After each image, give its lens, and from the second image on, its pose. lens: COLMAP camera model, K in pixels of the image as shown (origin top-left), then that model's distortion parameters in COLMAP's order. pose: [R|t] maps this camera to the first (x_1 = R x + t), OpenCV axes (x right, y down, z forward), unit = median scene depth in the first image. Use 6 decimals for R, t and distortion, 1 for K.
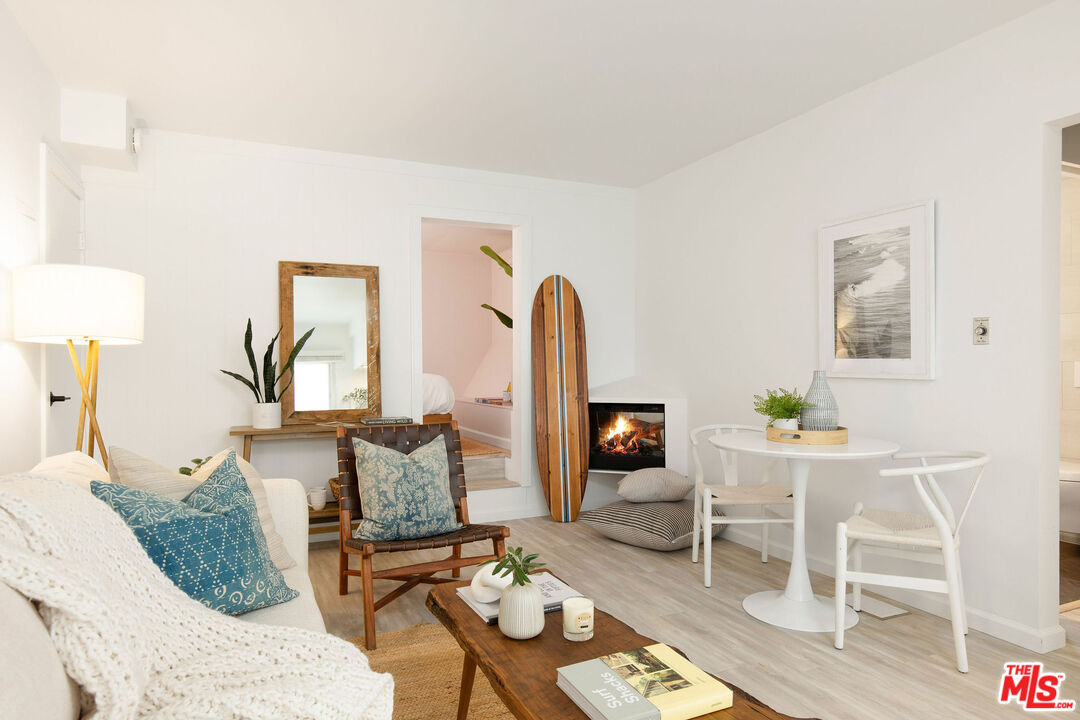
lens RADIAL K [[657.0, 0, 543.0], [0, 657.0, 368.4], [0, 0, 1]] dist [0.000158, -0.000575]
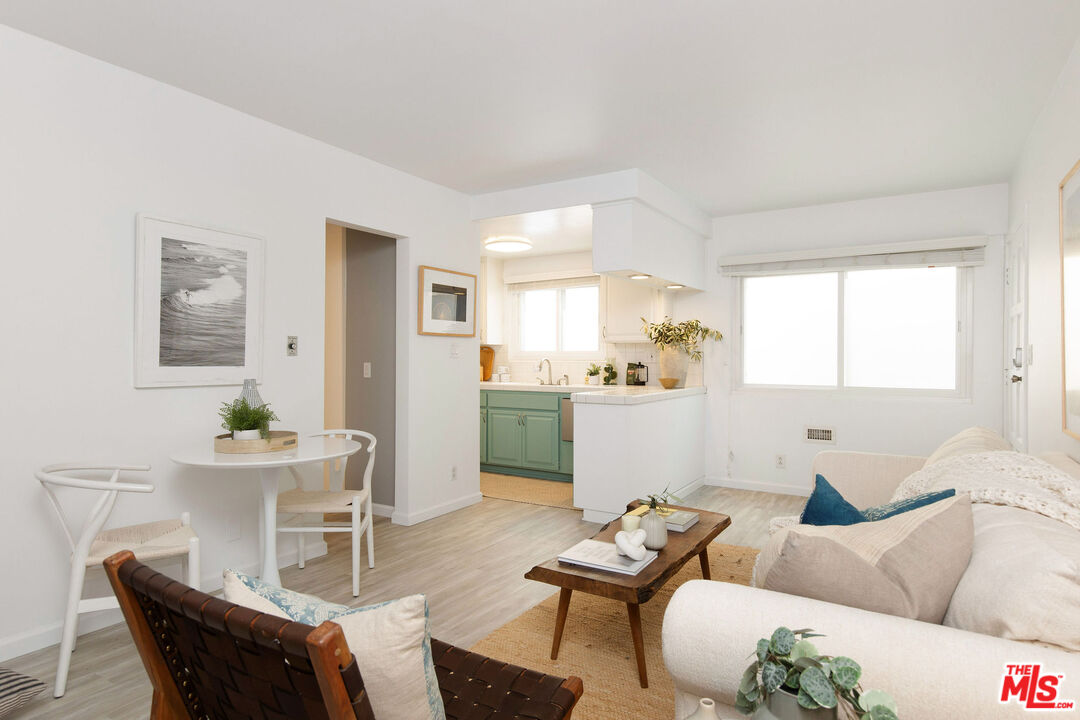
lens RADIAL K [[602.8, 0, 540.0], [0, 602.8, 360.0], [0, 0, 1]] dist [0.000848, -0.000242]
pose [[-0.552911, -0.001220, 0.833240, -0.571267], [0.004835, 0.999977, 0.004672, -0.026347], [-0.833226, 0.006612, -0.552892, 1.073439]]
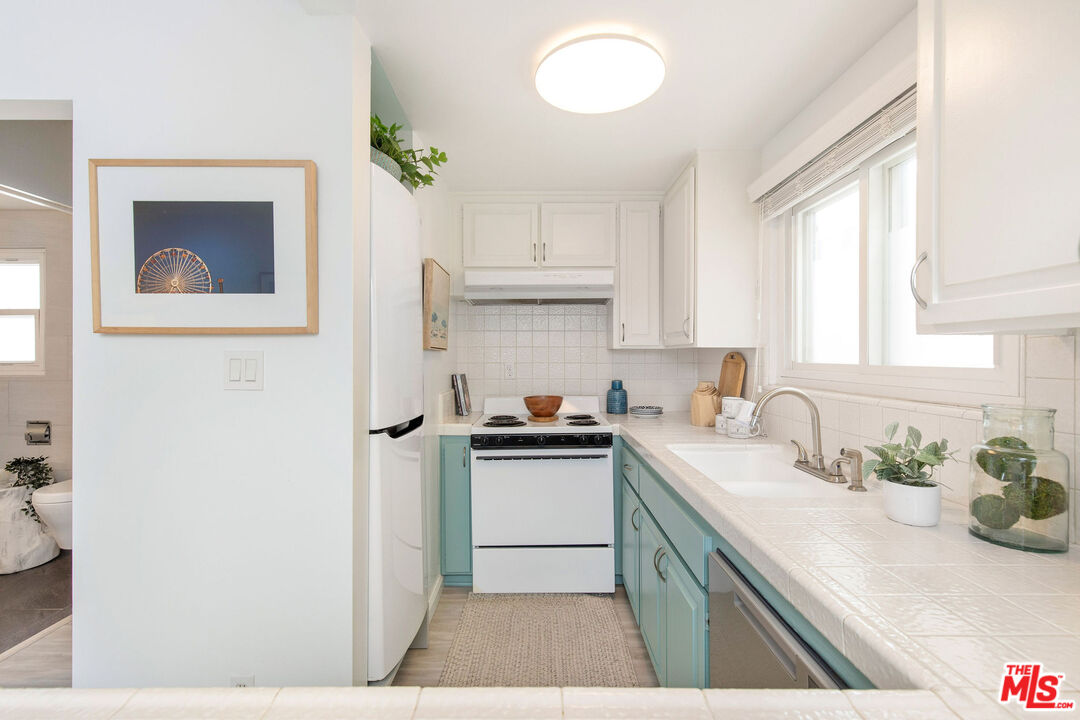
lens RADIAL K [[500.2, 0, 540.0], [0, 500.2, 360.0], [0, 0, 1]] dist [0.011008, -0.000045]
pose [[0.423578, -0.000828, 0.905859, 0.449015], [0.002719, 0.999996, -0.000357, -0.052686], [-0.905855, 0.002614, 0.423579, 0.004350]]
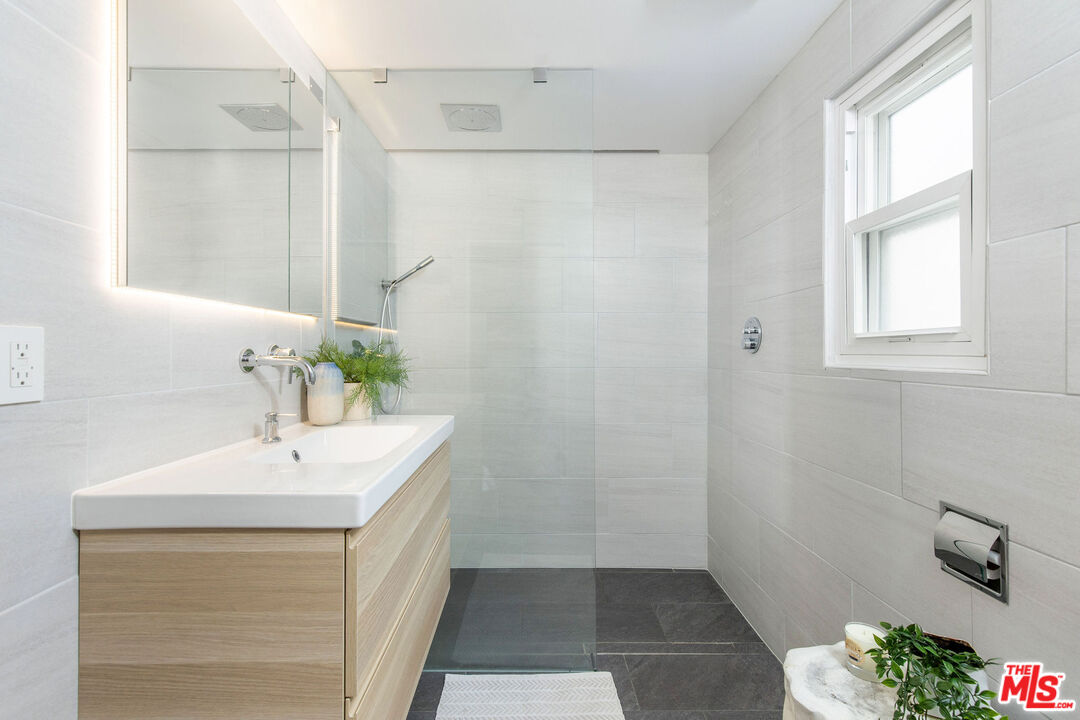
lens RADIAL K [[513.8, 0, 543.5], [0, 513.8, 356.0], [0, 0, 1]] dist [0.000388, -0.000434]
pose [[0.949024, 0.001436, -0.315200, 0.796485], [-0.004628, 0.999945, -0.009377, -0.028462], [0.315169, 0.010357, 0.948979, 0.976465]]
